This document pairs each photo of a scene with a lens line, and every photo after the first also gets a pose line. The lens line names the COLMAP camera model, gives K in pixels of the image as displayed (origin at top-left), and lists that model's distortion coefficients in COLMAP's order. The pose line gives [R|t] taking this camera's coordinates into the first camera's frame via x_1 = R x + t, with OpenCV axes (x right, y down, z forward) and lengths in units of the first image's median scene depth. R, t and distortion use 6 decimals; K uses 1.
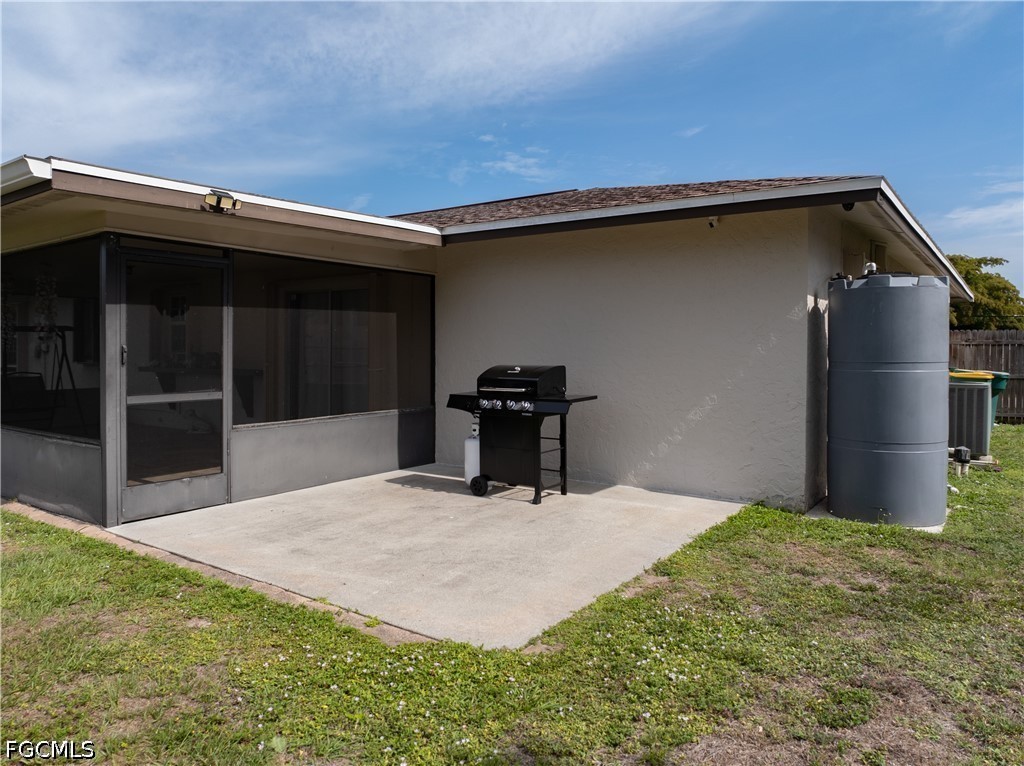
lens RADIAL K [[718.6, 0, 512.0], [0, 718.6, 383.0], [0, 0, 1]] dist [-0.049003, 0.009128]
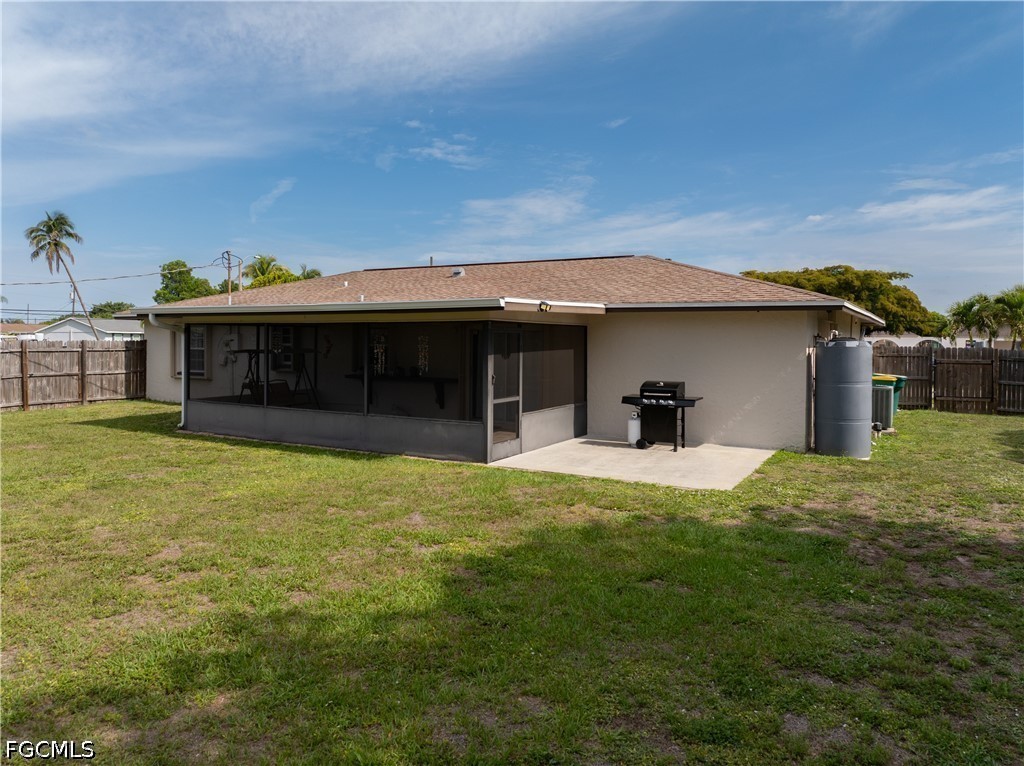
lens RADIAL K [[734.5, 0, 494.1], [0, 734.5, 341.0], [0, 0, 1]] dist [-0.075300, -0.002064]
pose [[0.996845, 0.003139, 0.079307, -0.562924], [0.000103, 0.999166, -0.040842, -0.050000], [-0.079369, 0.040721, 0.996013, -0.880619]]
